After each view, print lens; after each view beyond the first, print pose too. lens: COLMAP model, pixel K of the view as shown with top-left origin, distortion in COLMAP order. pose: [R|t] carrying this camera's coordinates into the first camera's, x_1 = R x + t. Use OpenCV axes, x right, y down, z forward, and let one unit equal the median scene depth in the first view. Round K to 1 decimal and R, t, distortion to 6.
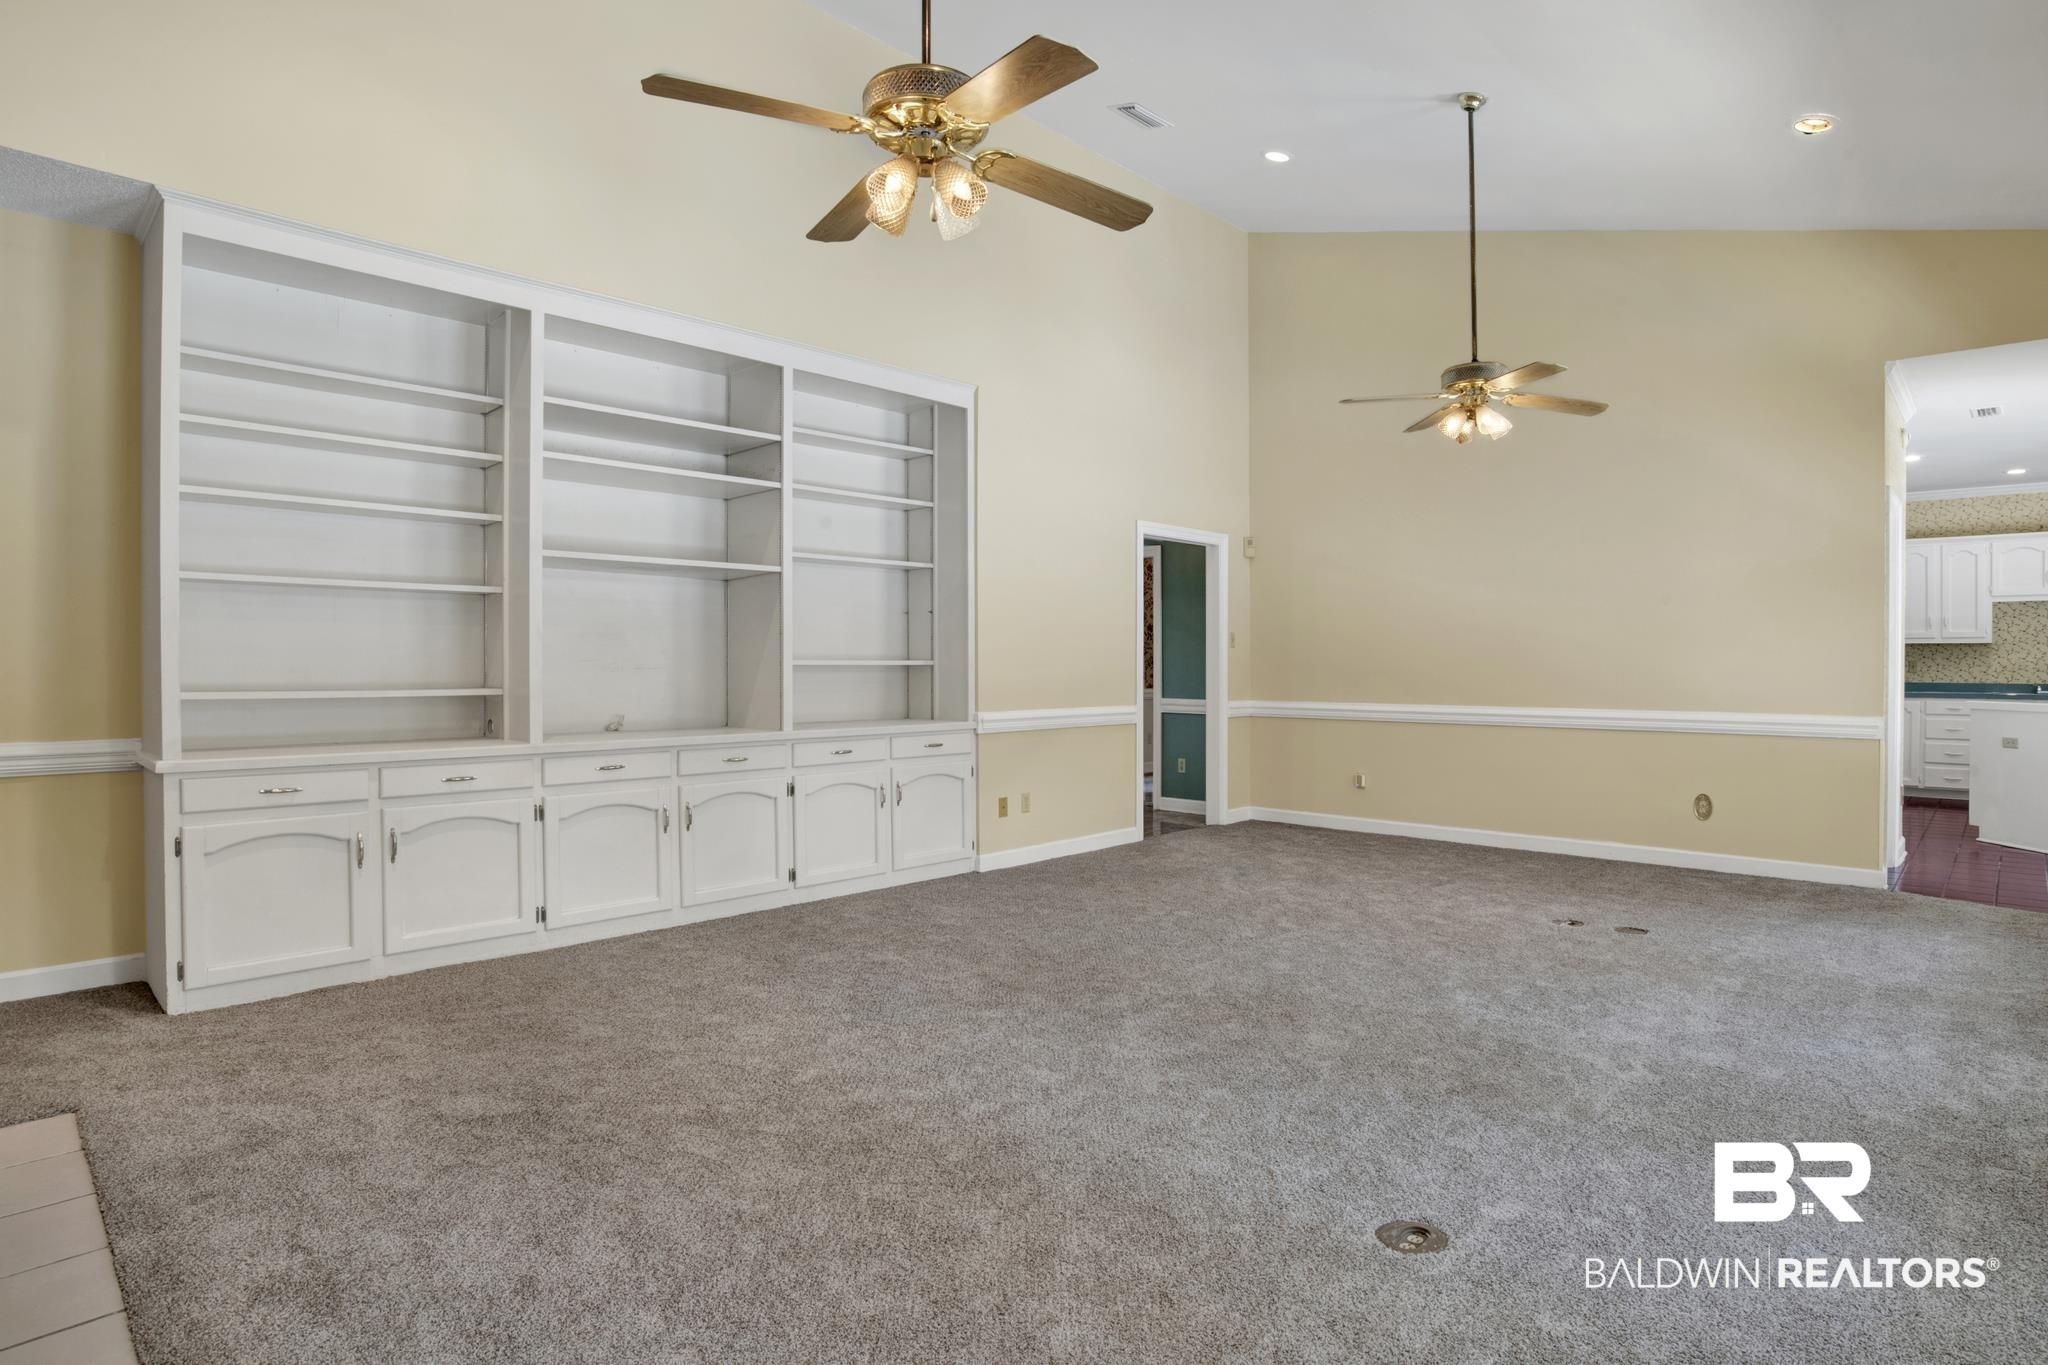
lens RADIAL K [[1067.0, 0, 1030.5], [0, 1067.0, 685.3], [0, 0, 1]] dist [-0.057013, 0.013987]
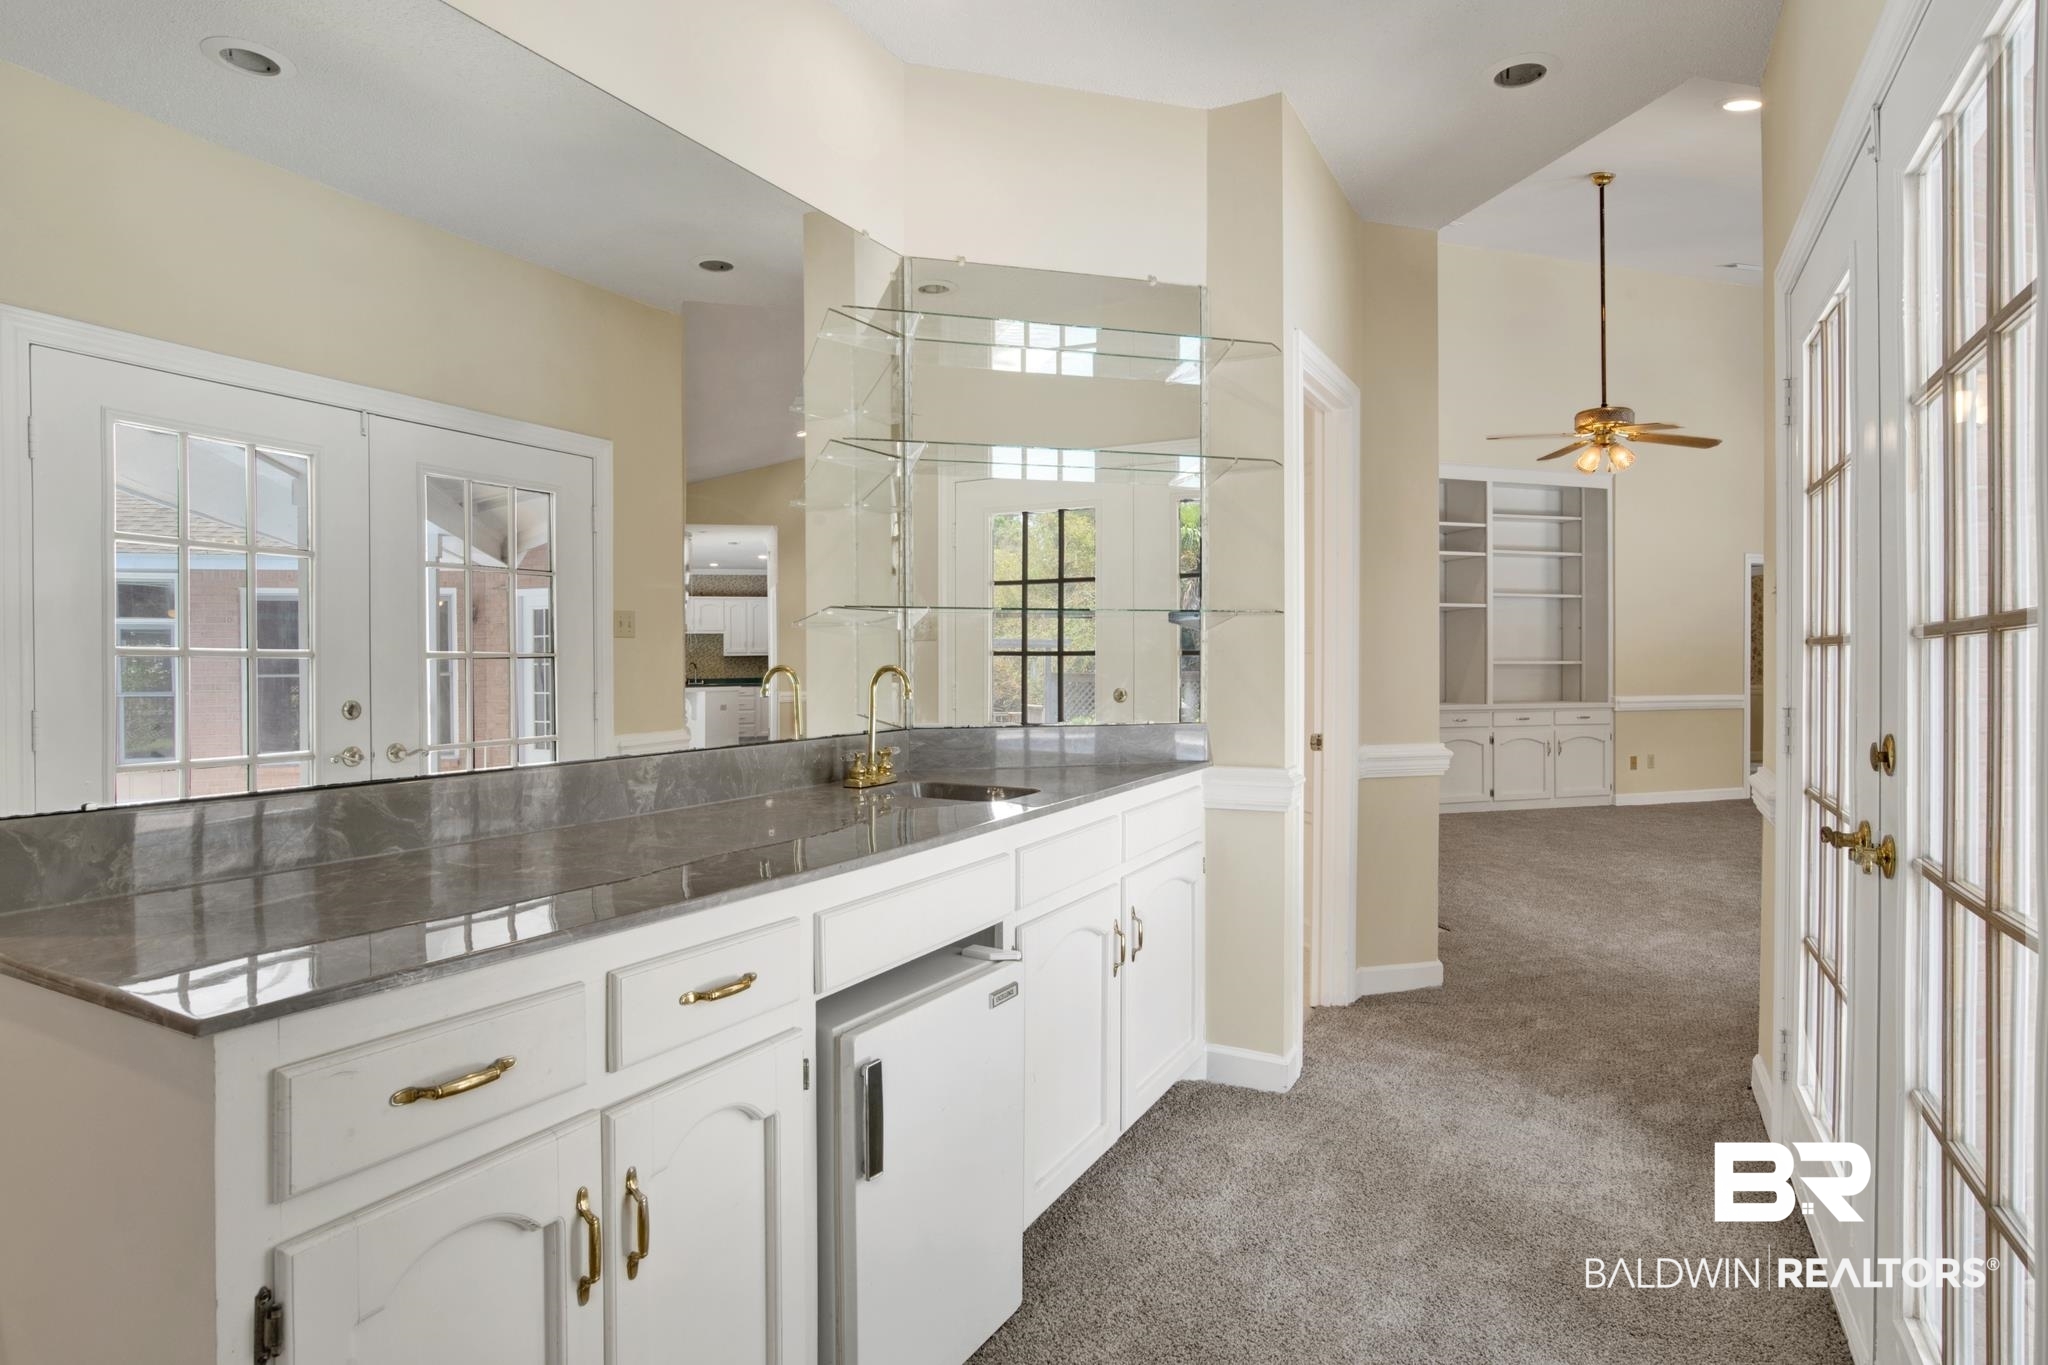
lens RADIAL K [[1067.0, 0, 1070.9], [0, 1067.0, 678.3], [0, 0, 1]] dist [-0.057013, 0.013987]
pose [[0.873100, 0.004284, -0.487522, 0.001941], [-0.007154, 0.999966, -0.004025, 0.012013], [0.487488, 0.007002, 0.873101, -0.632426]]
